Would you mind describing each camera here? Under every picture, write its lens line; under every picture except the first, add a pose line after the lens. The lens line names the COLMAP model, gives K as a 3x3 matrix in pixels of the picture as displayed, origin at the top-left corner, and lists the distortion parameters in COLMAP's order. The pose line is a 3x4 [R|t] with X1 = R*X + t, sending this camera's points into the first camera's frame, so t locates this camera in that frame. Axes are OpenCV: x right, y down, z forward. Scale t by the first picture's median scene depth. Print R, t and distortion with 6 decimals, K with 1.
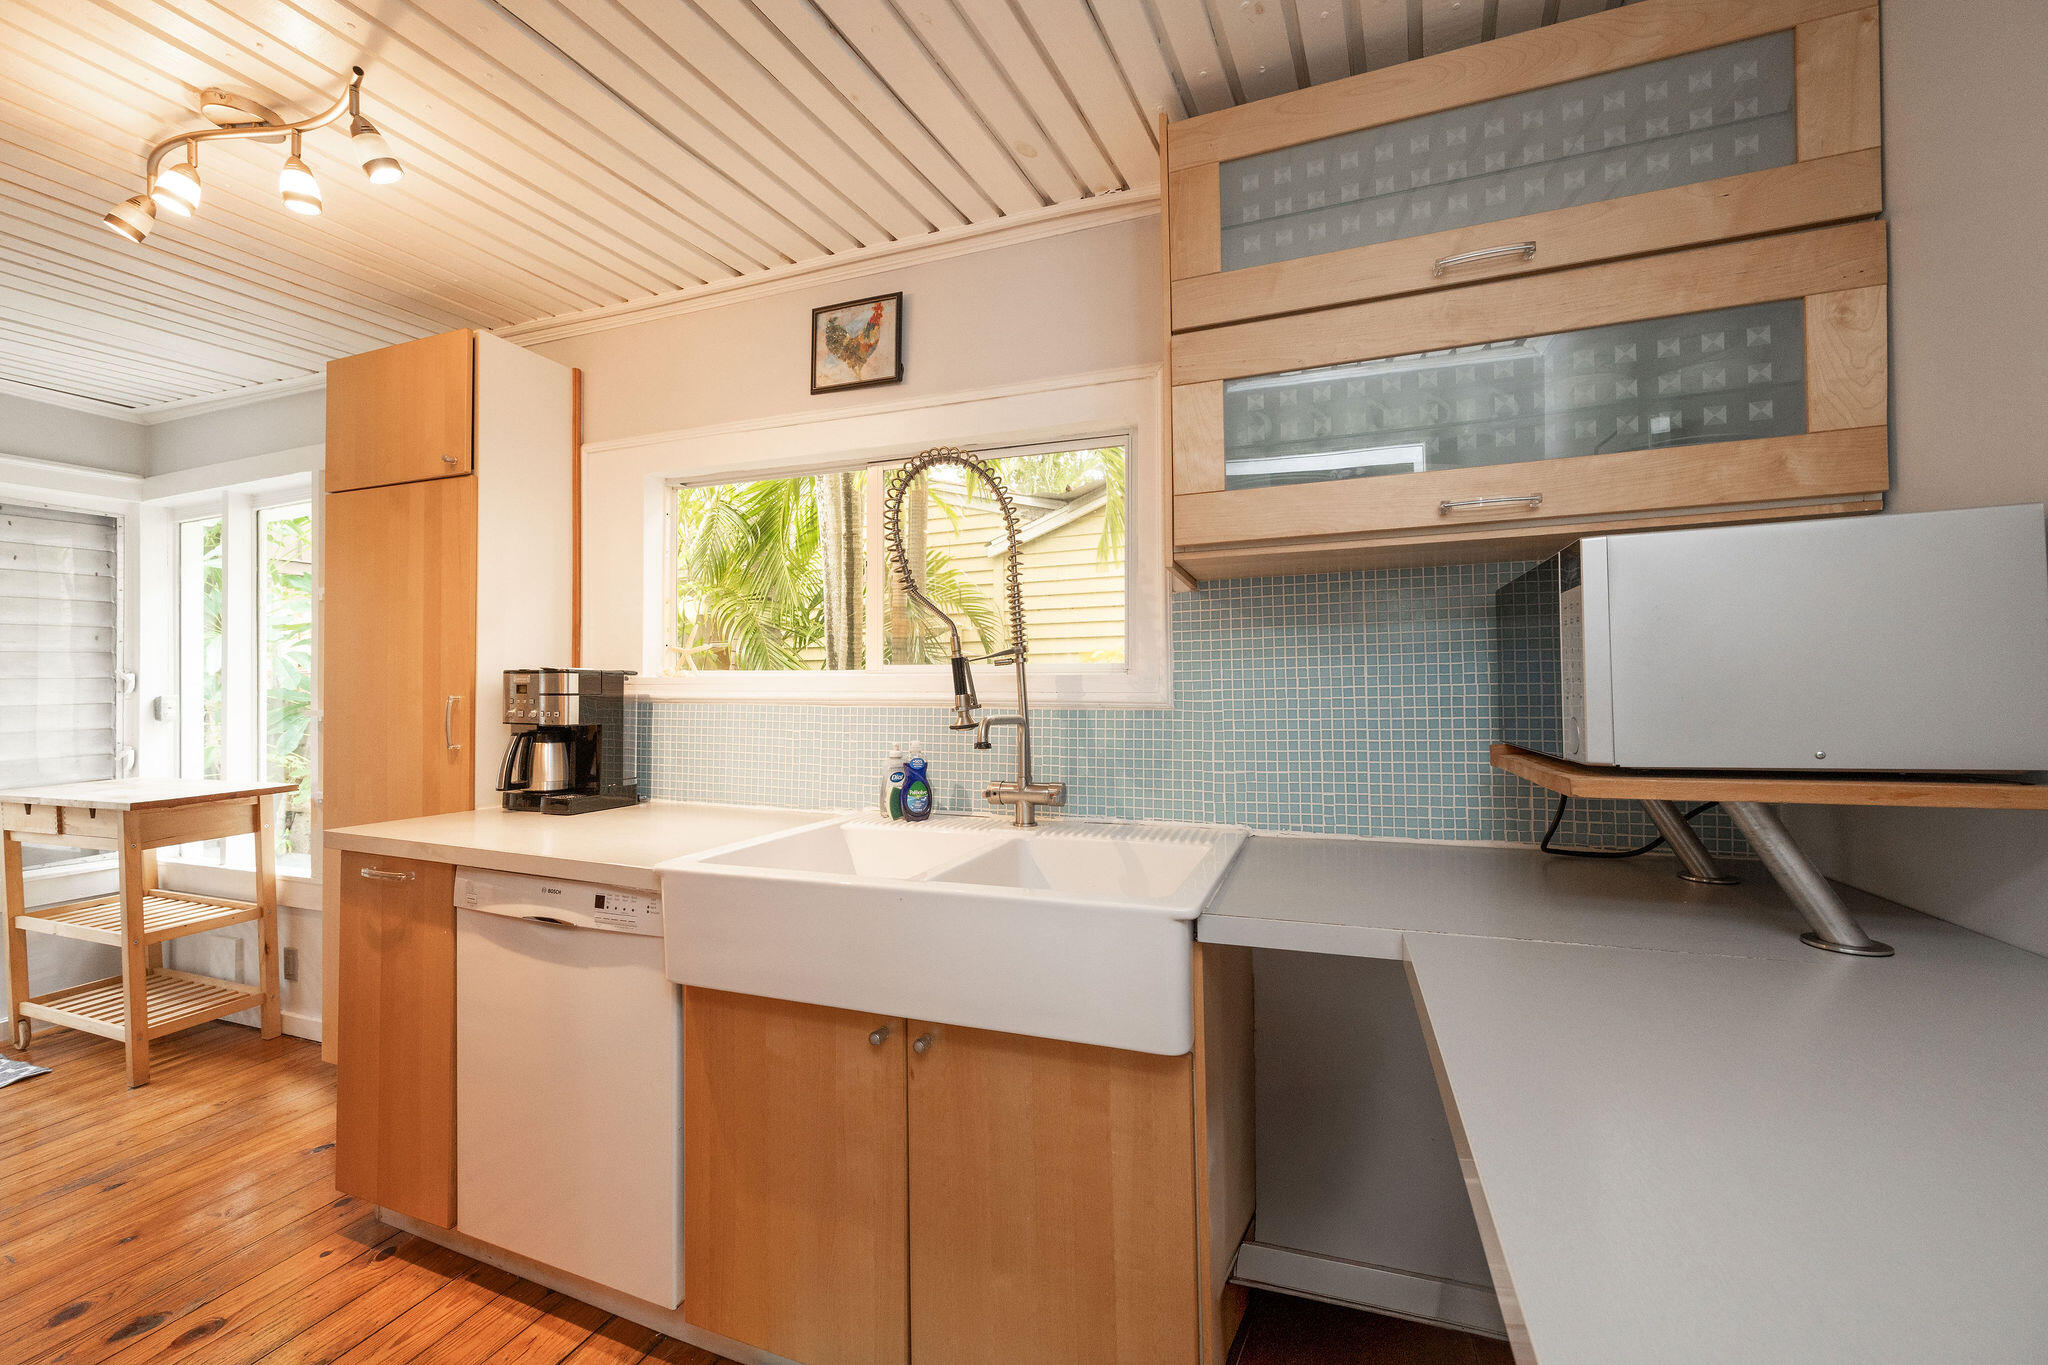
lens RADIAL K [[806.2, 0, 1030.3], [0, 806.2, 685.2], [0, 0, 1]] dist [-0.002033, -0.000455]
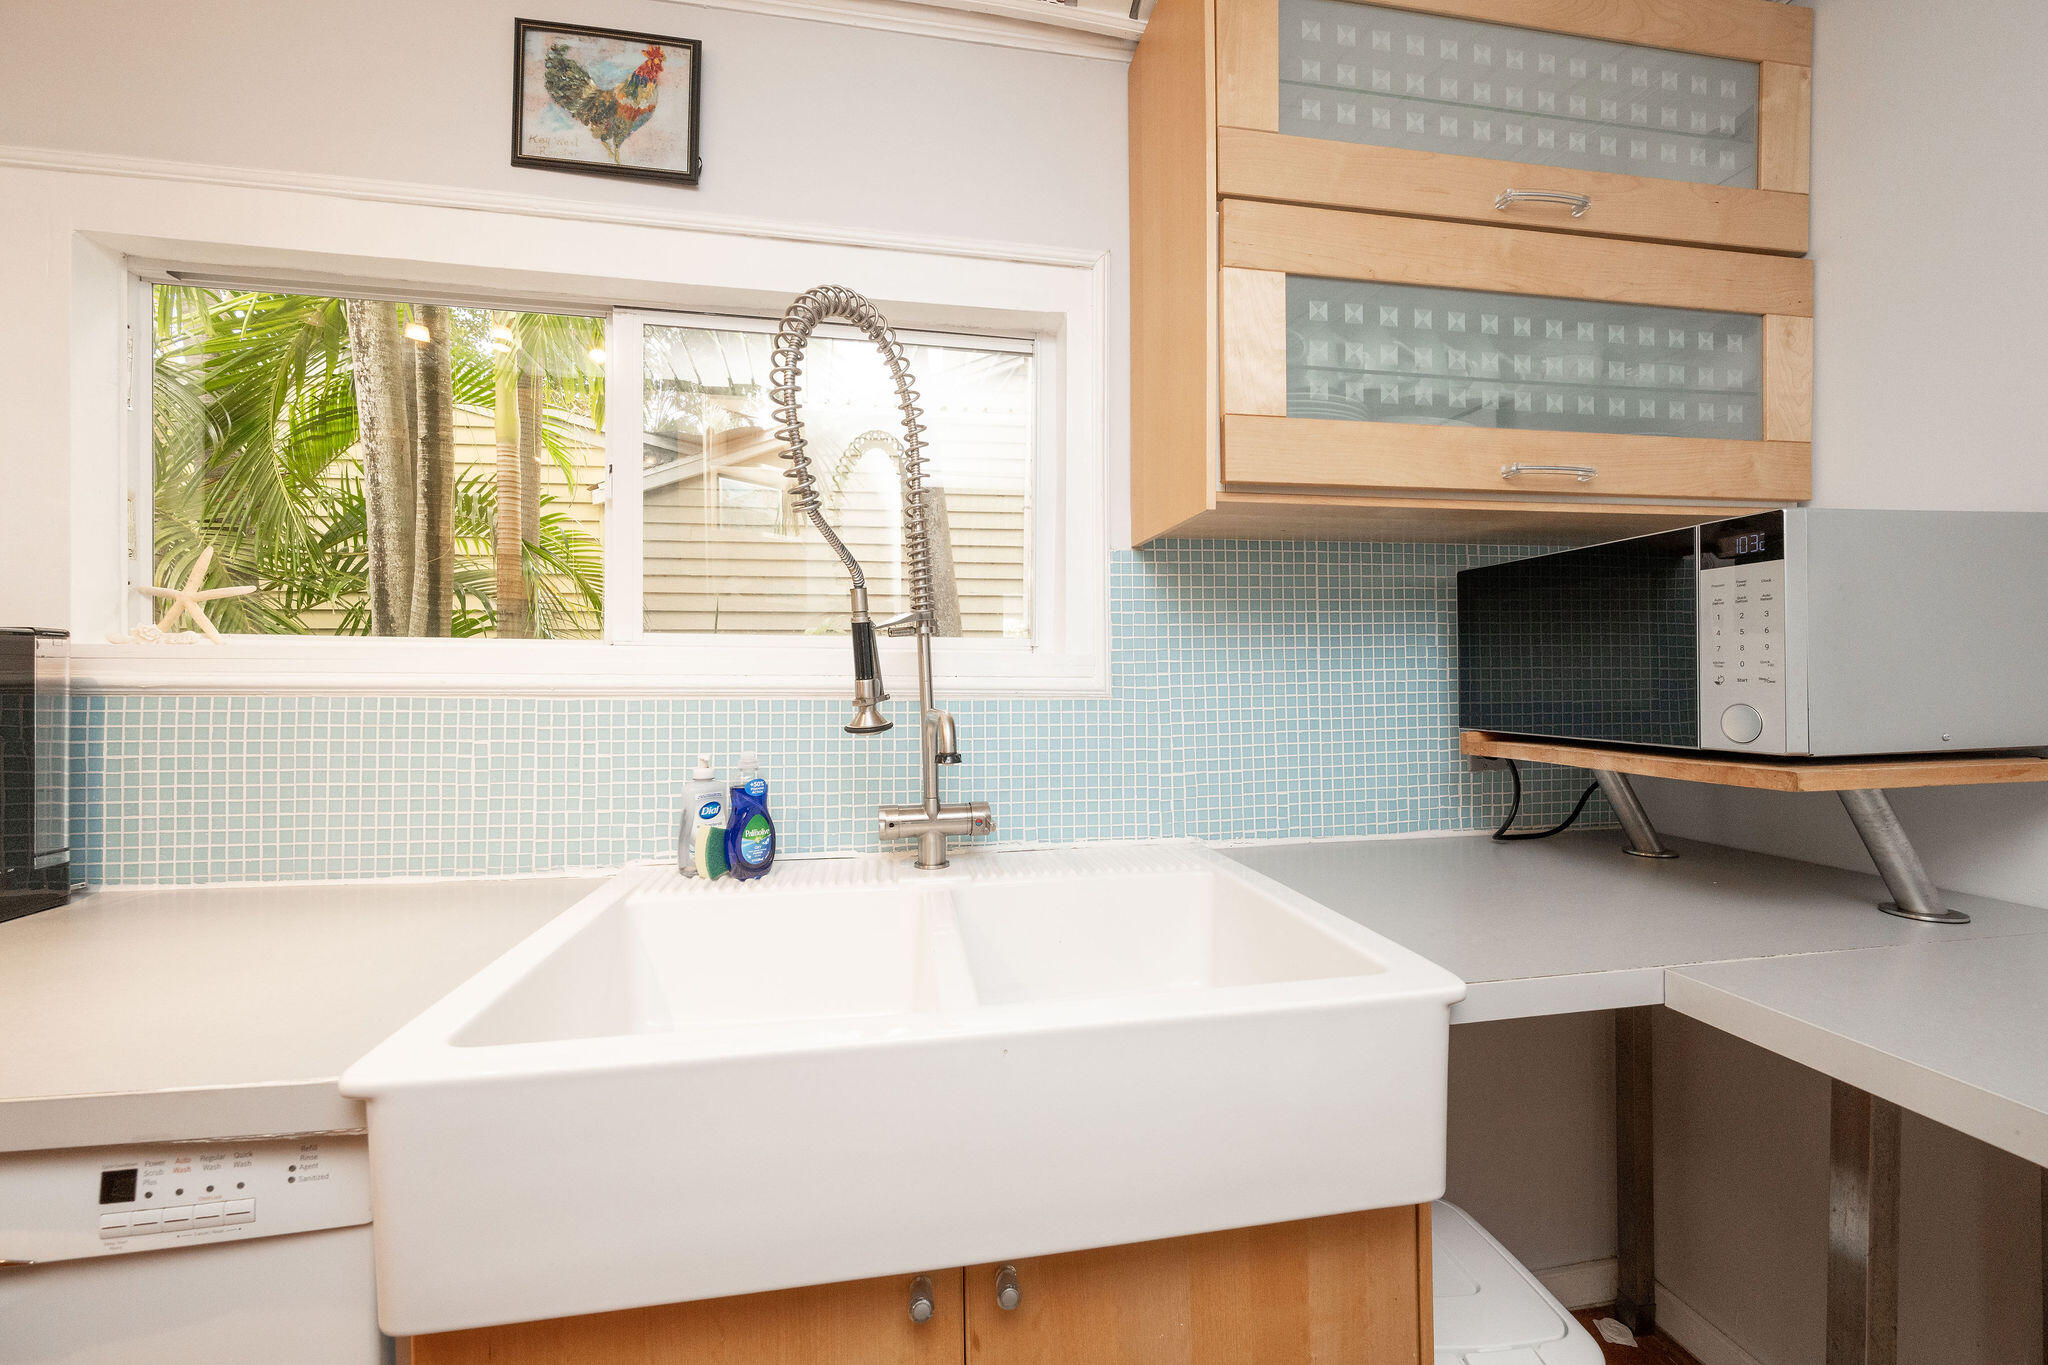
lens RADIAL K [[806.2, 0, 1022.3], [0, 806.2, 683.5], [0, 0, 1]] dist [-0.002033, -0.000455]
pose [[0.862533, -0.001714, 0.505999, -0.301478], [-0.006390, 0.999878, 0.014278, 0.004934], [-0.505961, -0.015549, 0.862416, 0.369304]]
